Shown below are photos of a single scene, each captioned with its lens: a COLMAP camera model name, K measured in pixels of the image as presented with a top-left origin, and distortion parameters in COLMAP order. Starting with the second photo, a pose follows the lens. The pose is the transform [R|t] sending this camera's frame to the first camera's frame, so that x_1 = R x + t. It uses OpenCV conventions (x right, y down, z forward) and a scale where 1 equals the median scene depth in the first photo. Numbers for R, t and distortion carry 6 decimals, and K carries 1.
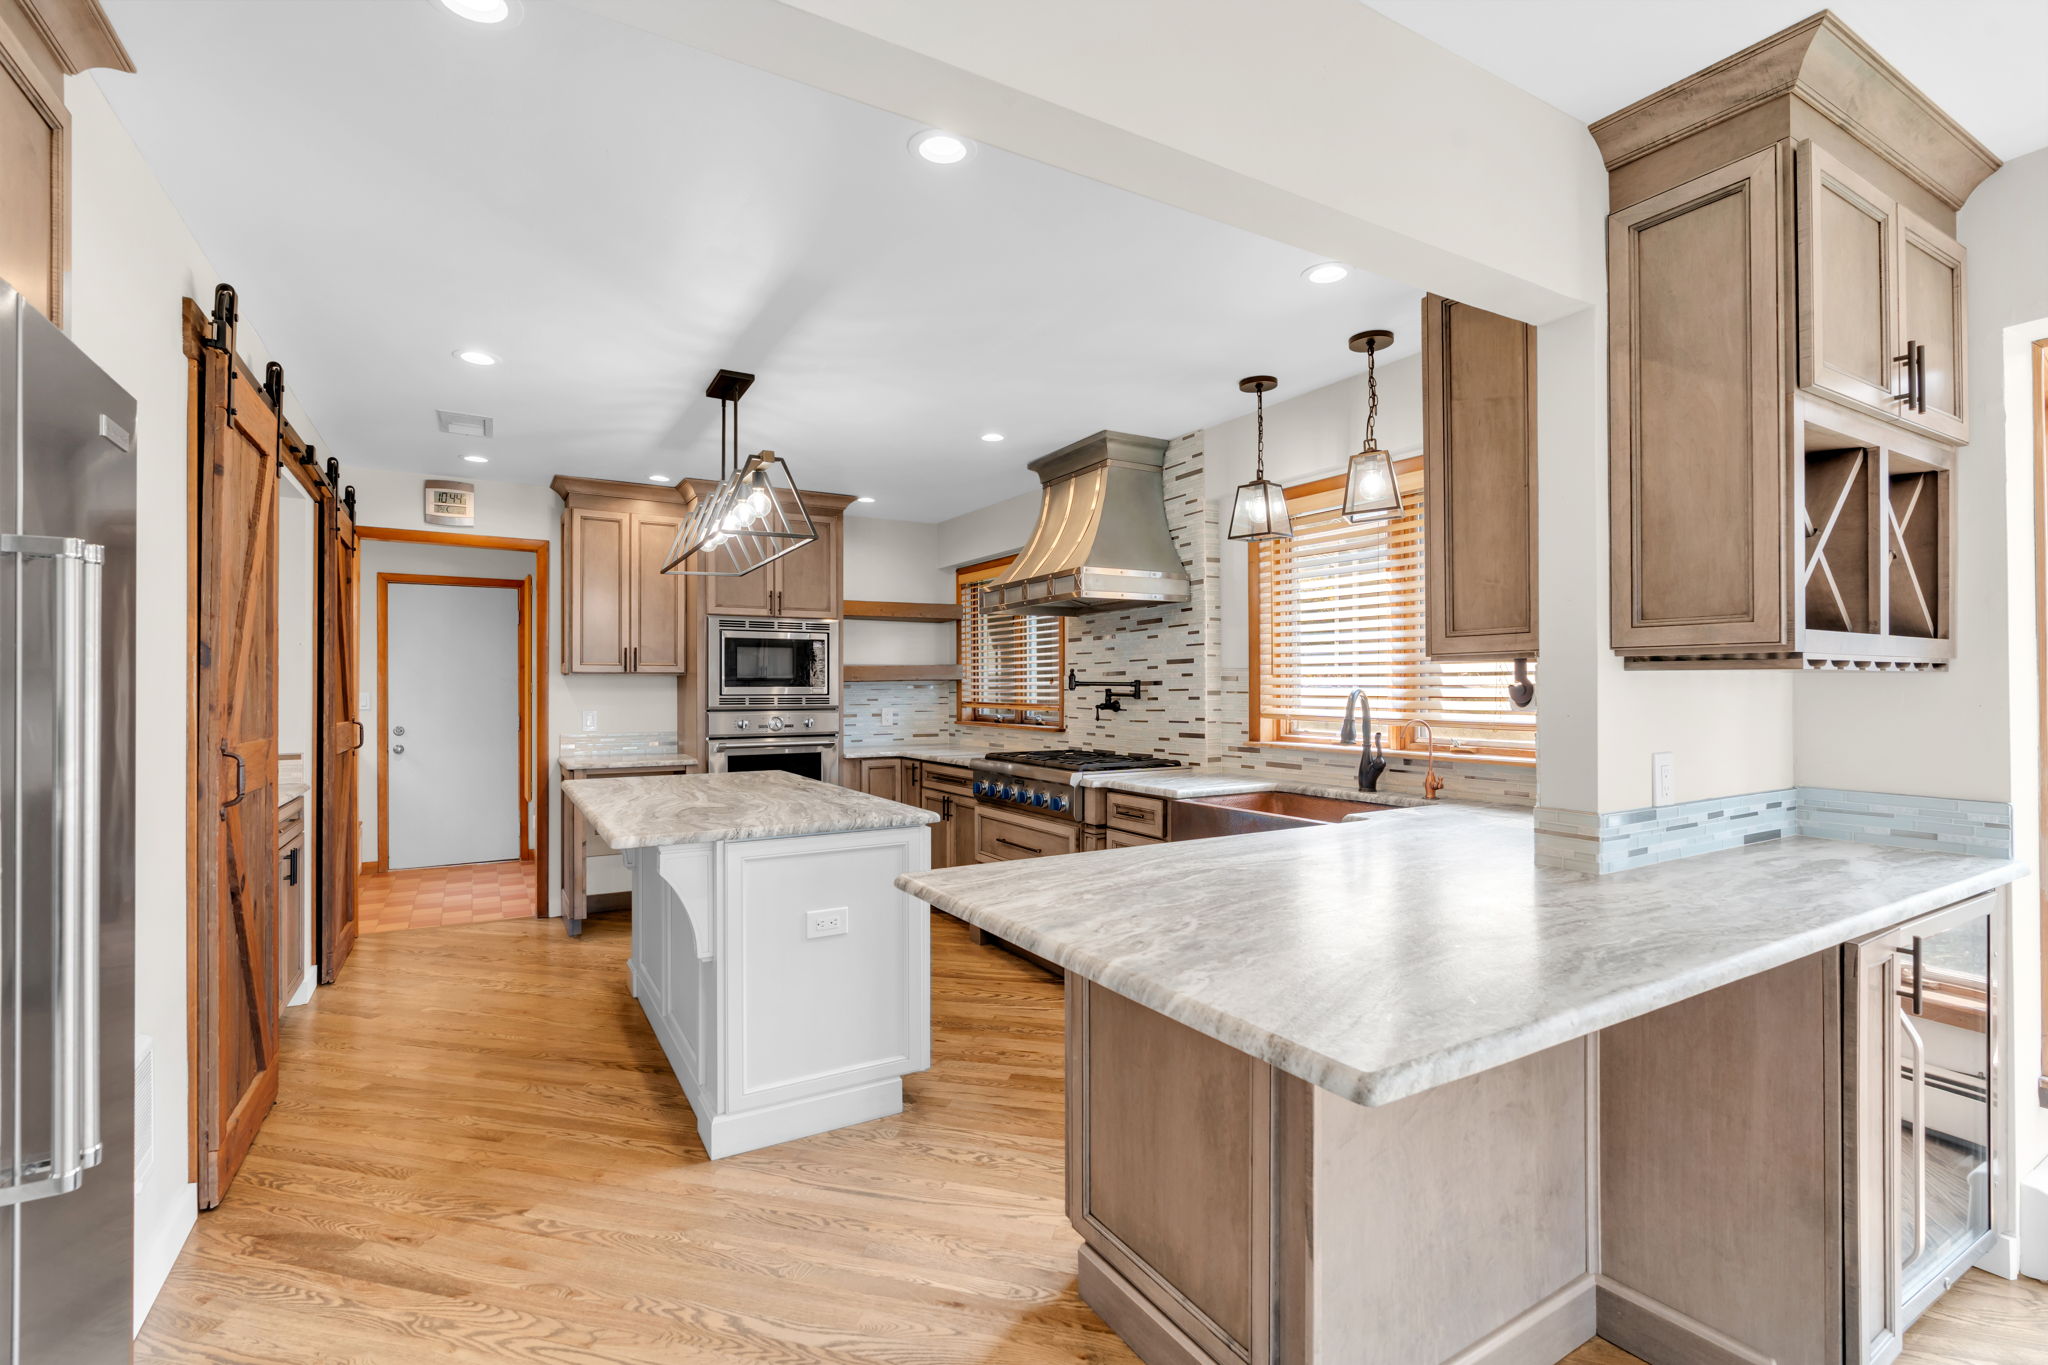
lens RADIAL K [[913.1, 0, 1028.6], [0, 913.1, 679.6], [0, 0, 1]] dist [-0.005615, 0.001128]
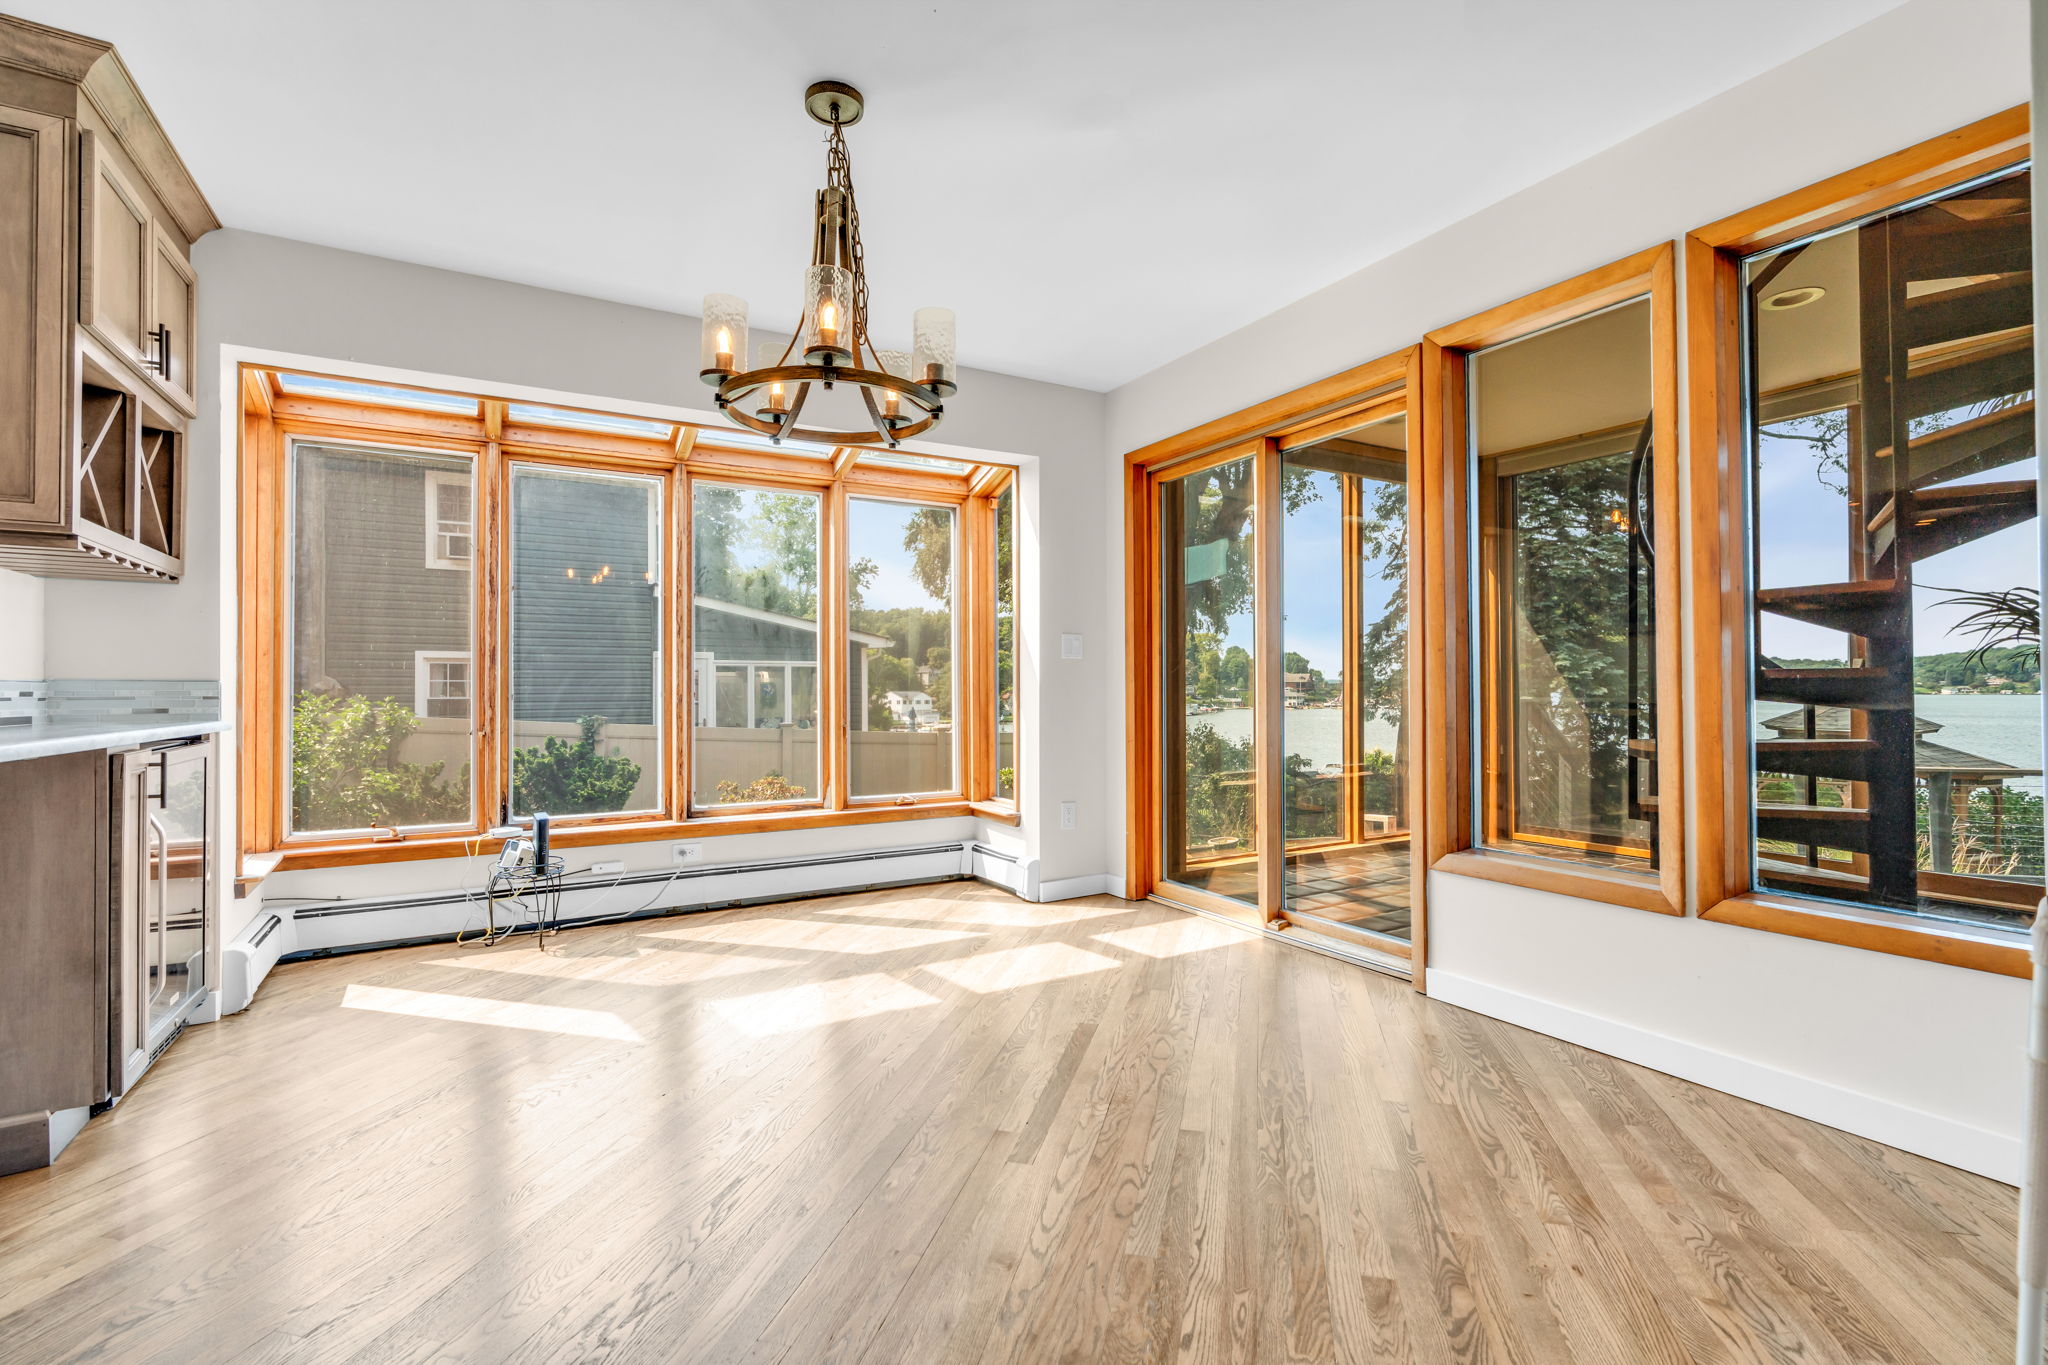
lens RADIAL K [[913.1, 0, 1026.2], [0, 913.1, 681.5], [0, 0, 1]] dist [-0.005615, 0.001128]
pose [[0.003496, 0.015912, 0.999867, -0.368147], [-0.000643, 0.999873, -0.015910, 0.180658], [-0.999994, -0.000587, 0.003505, -0.288773]]
